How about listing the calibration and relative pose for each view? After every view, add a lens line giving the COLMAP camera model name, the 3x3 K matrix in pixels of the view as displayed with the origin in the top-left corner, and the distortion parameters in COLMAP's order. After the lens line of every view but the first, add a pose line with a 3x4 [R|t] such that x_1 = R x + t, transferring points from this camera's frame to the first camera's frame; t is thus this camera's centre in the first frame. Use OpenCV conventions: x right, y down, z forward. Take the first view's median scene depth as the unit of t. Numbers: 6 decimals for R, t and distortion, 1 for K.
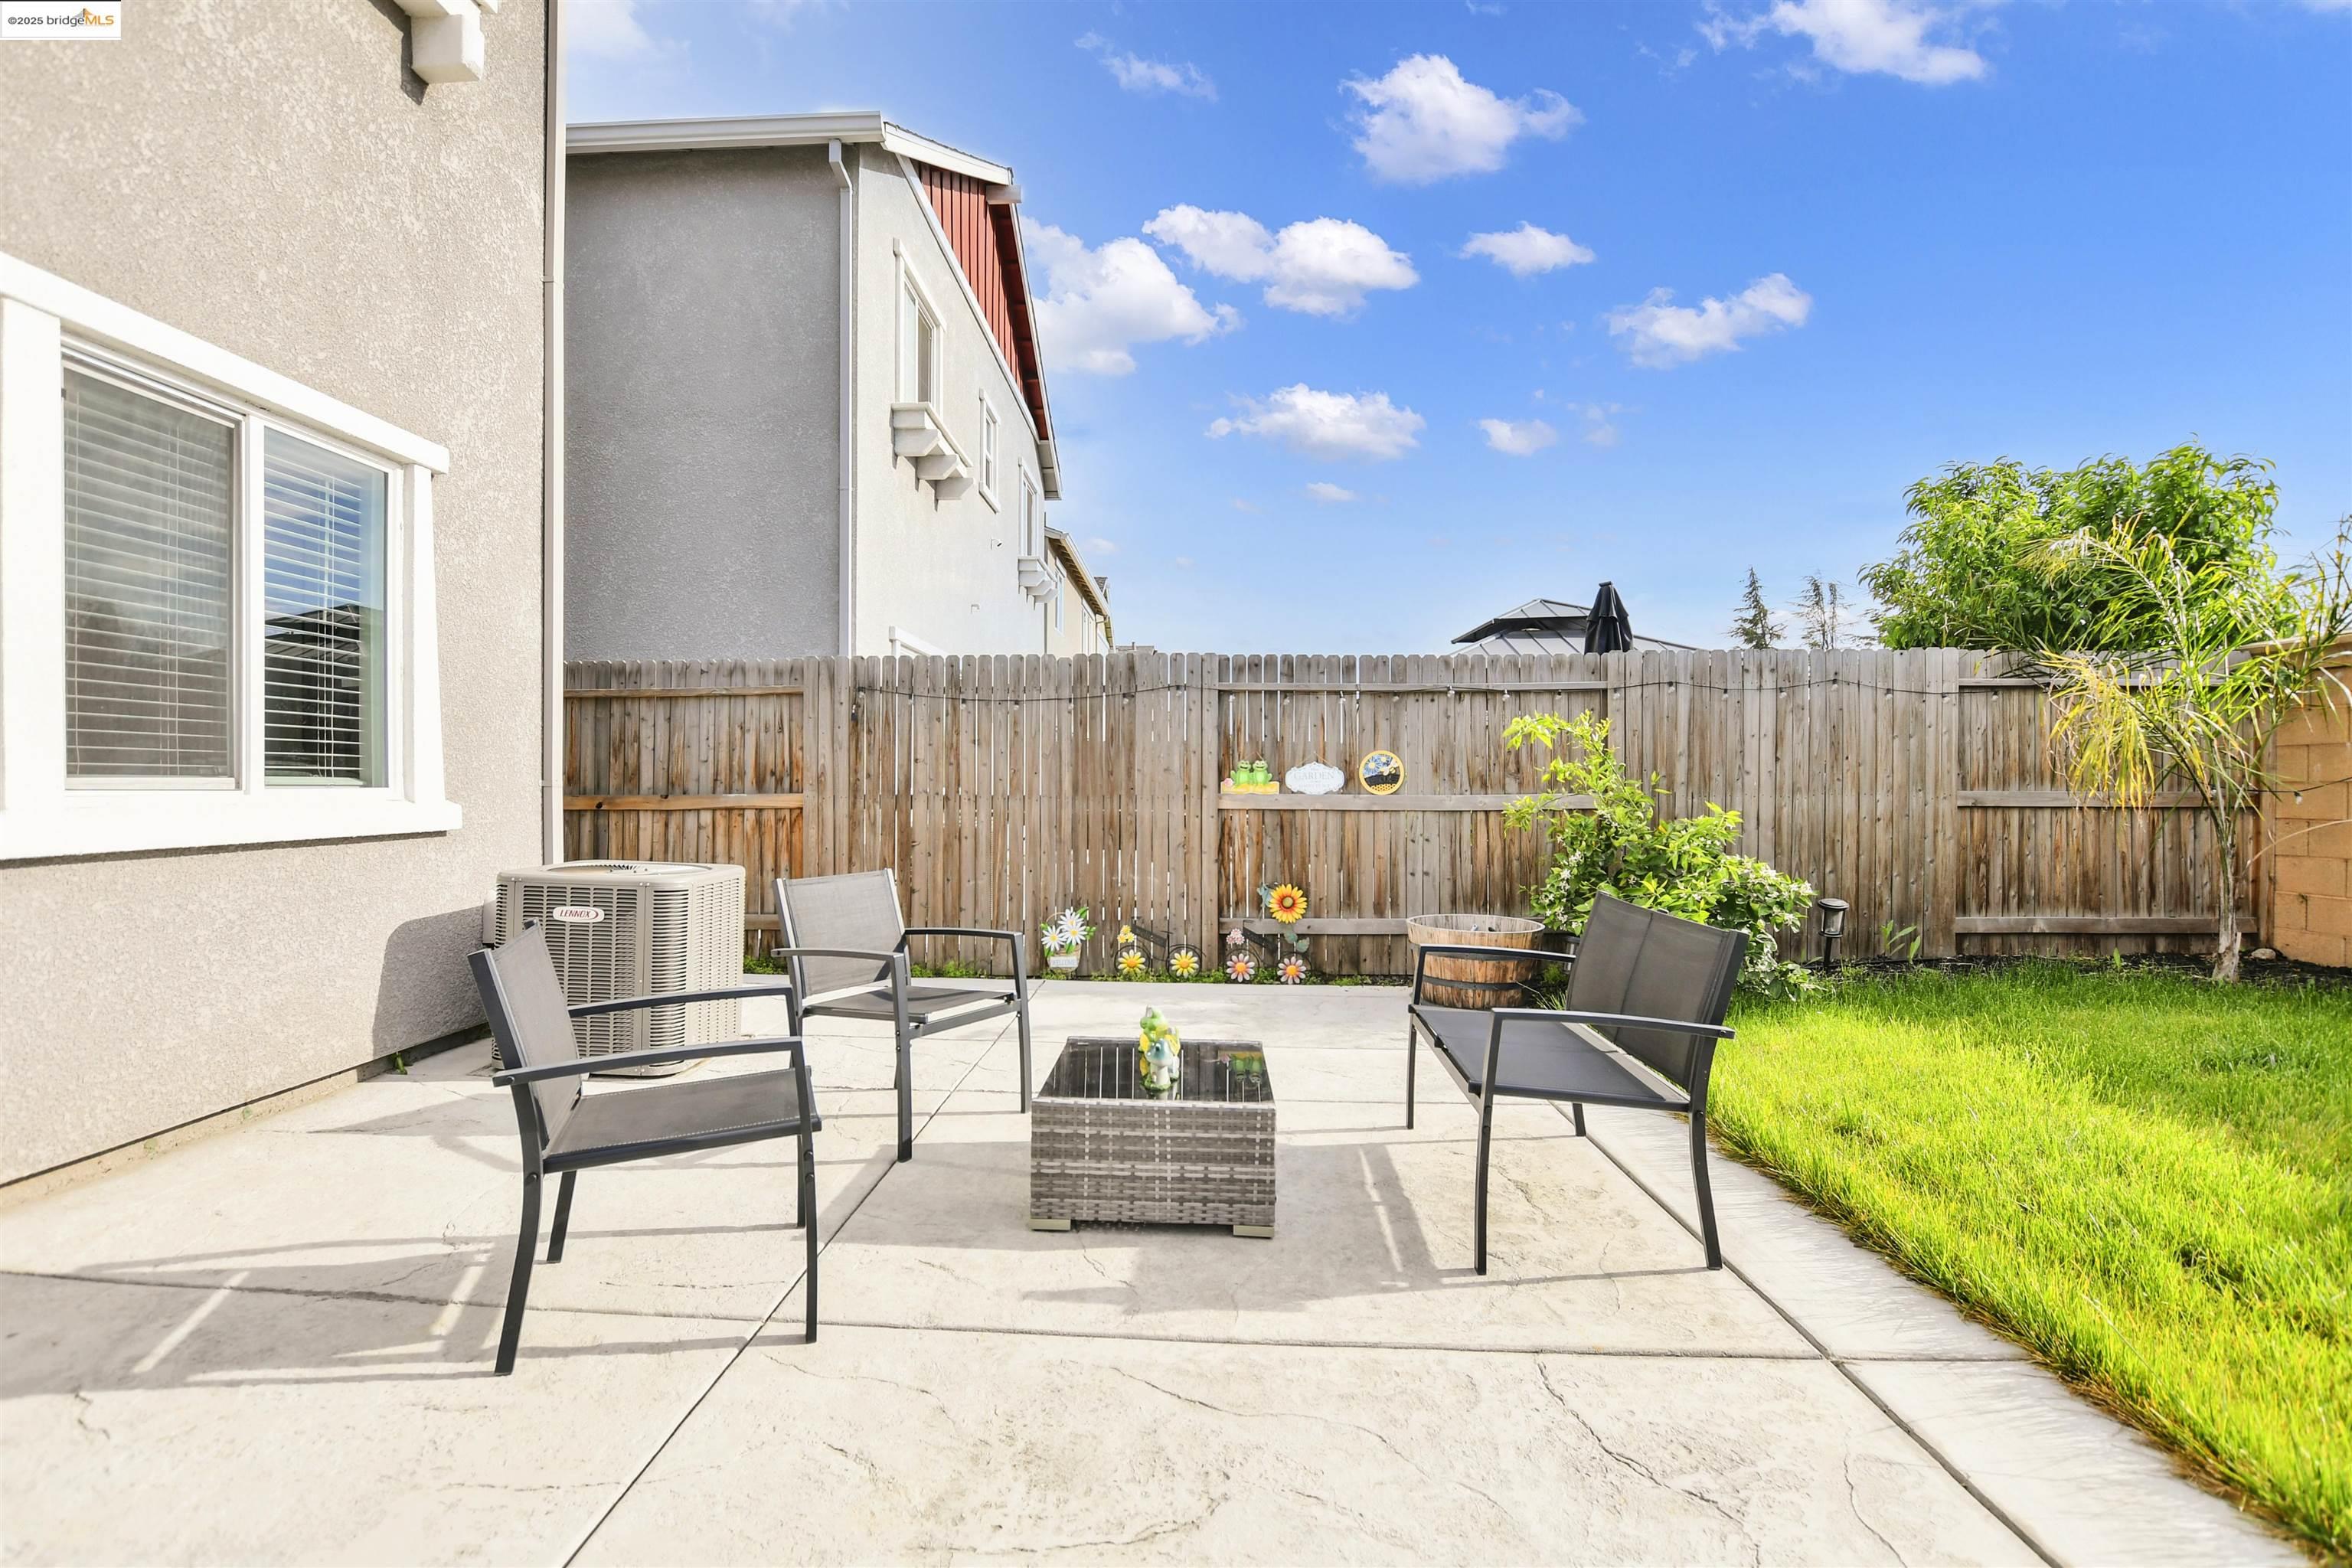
lens RADIAL K [[1098.3, 0, 1150.8], [0, 1098.3, 791.6], [0, 0, 1]] dist [-0.032409, 0.001180]
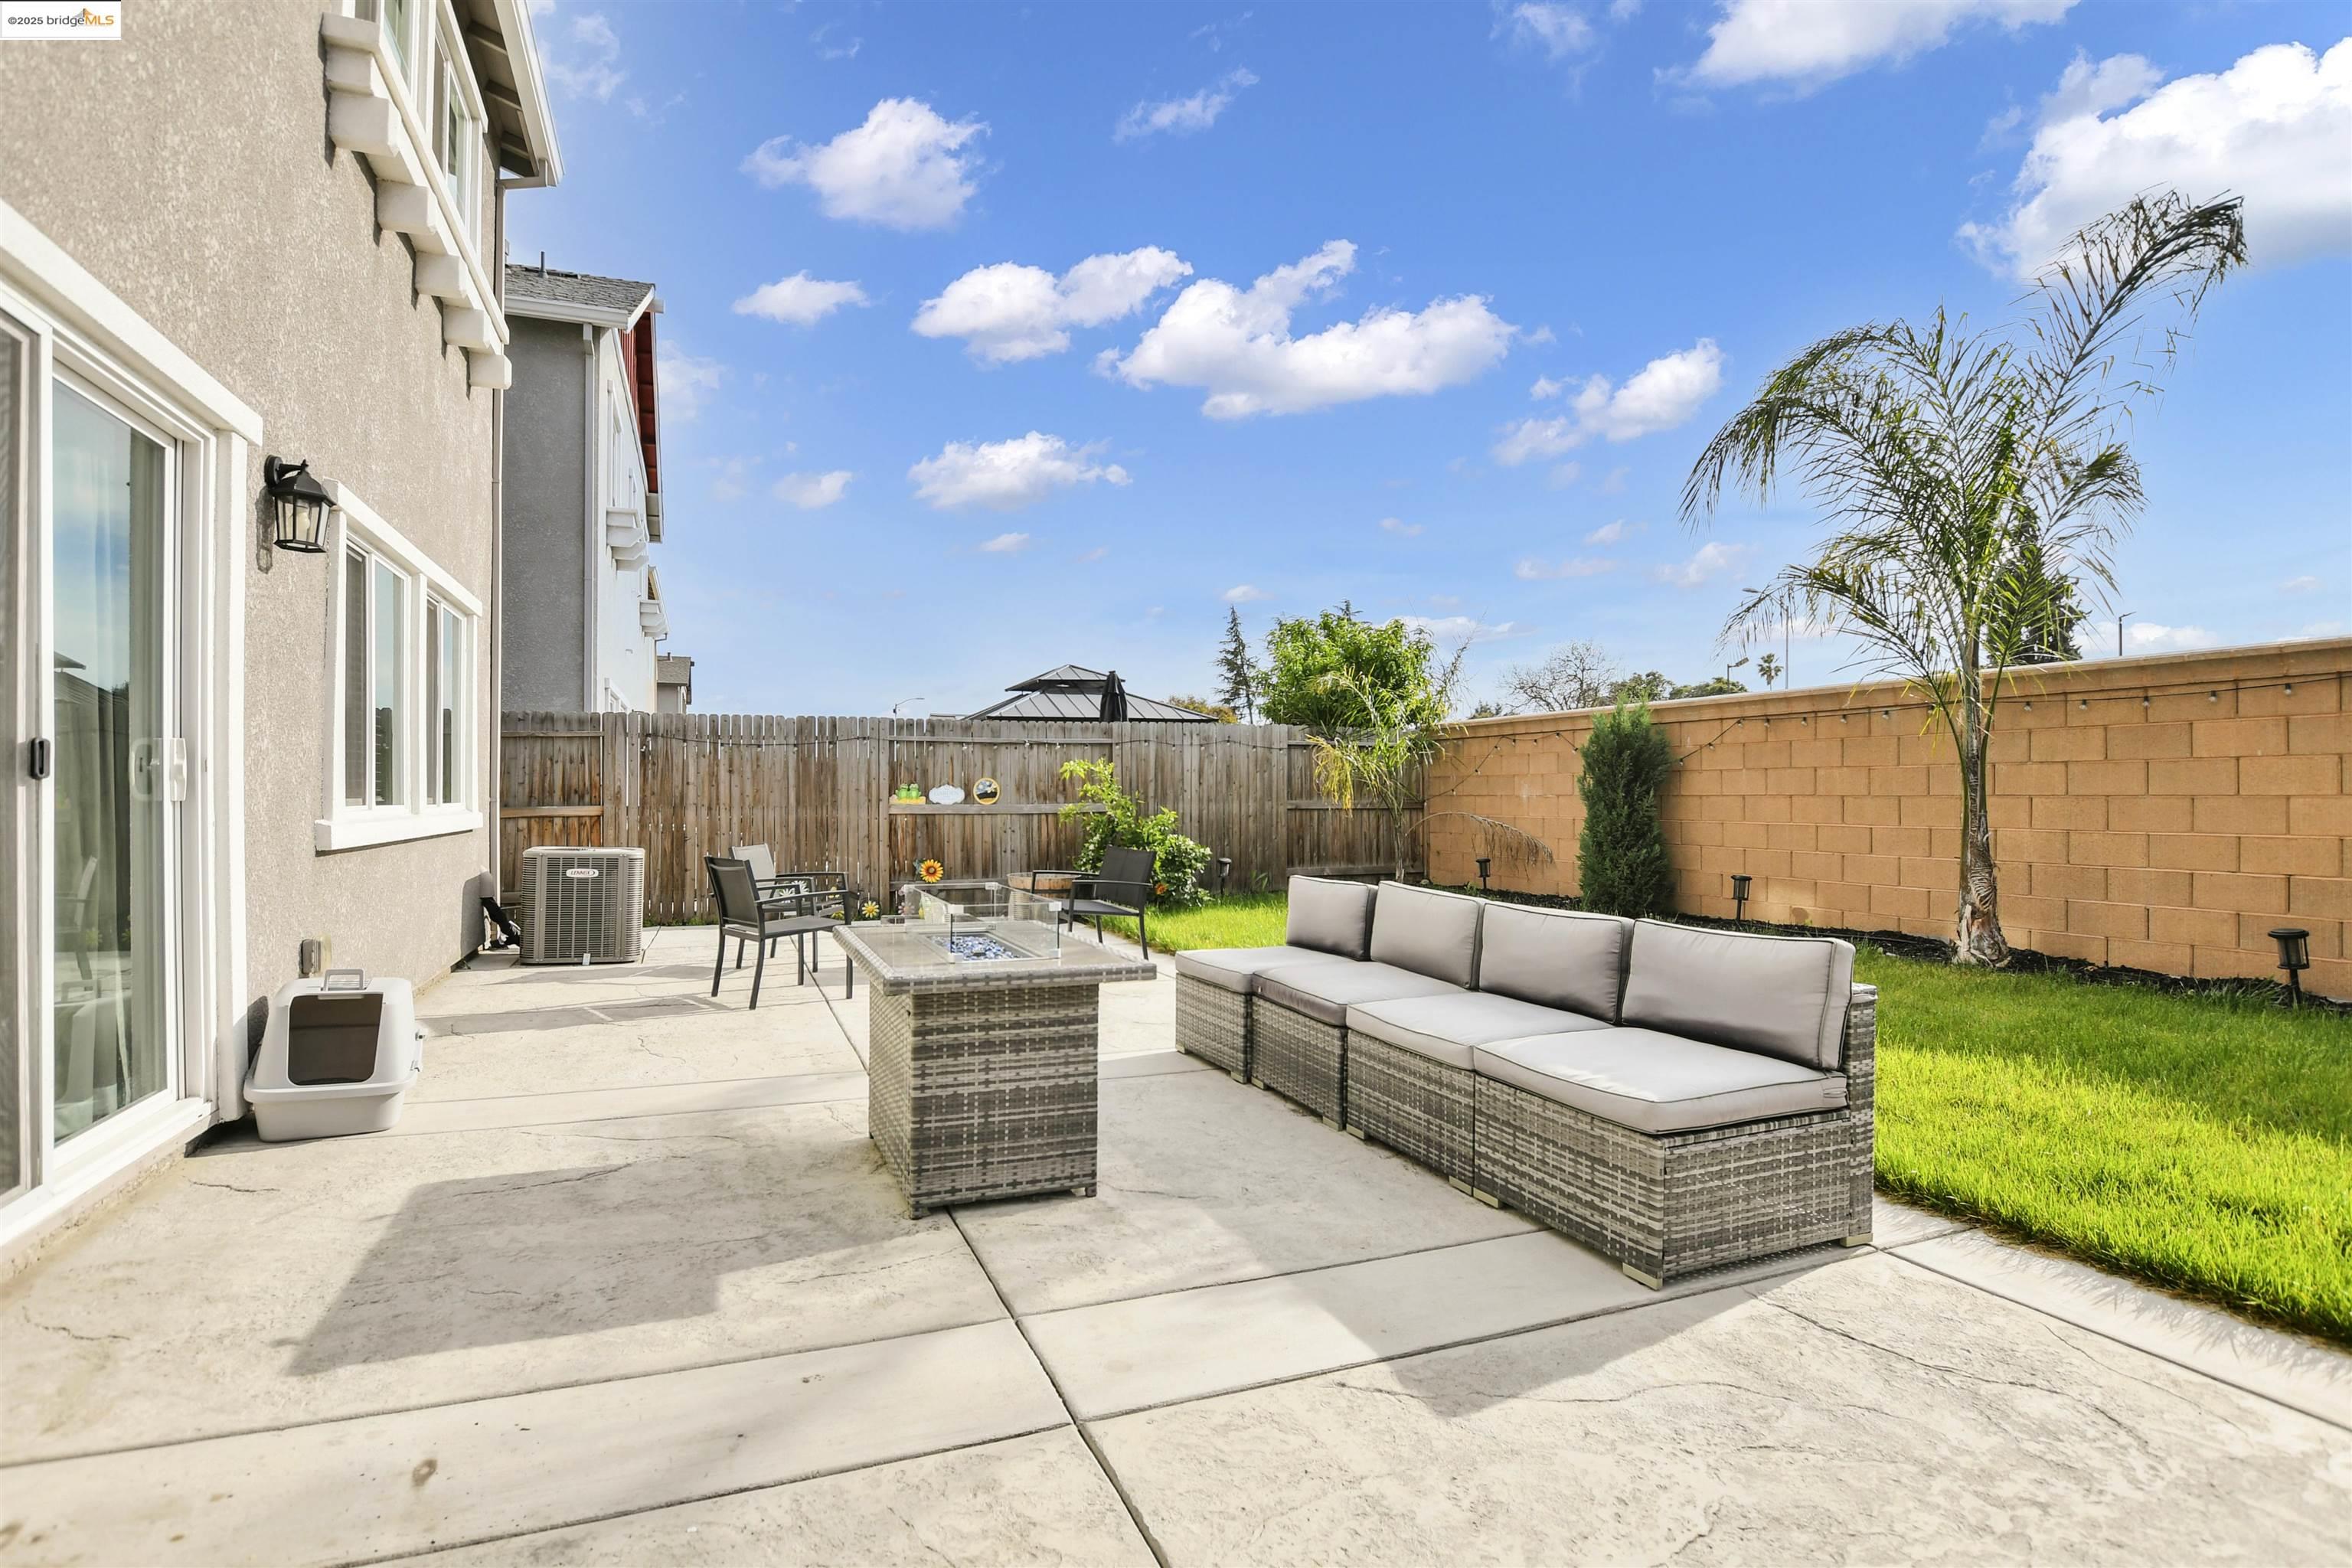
lens RADIAL K [[1098.3, 0, 1144.7], [0, 1098.3, 769.7], [0, 0, 1]] dist [-0.032409, 0.001180]
pose [[0.912550, 0.006849, 0.408907, -0.256137], [0.005297, 0.999578, -0.028563, -0.000933], [-0.408930, 0.028231, 0.912129, -0.629438]]
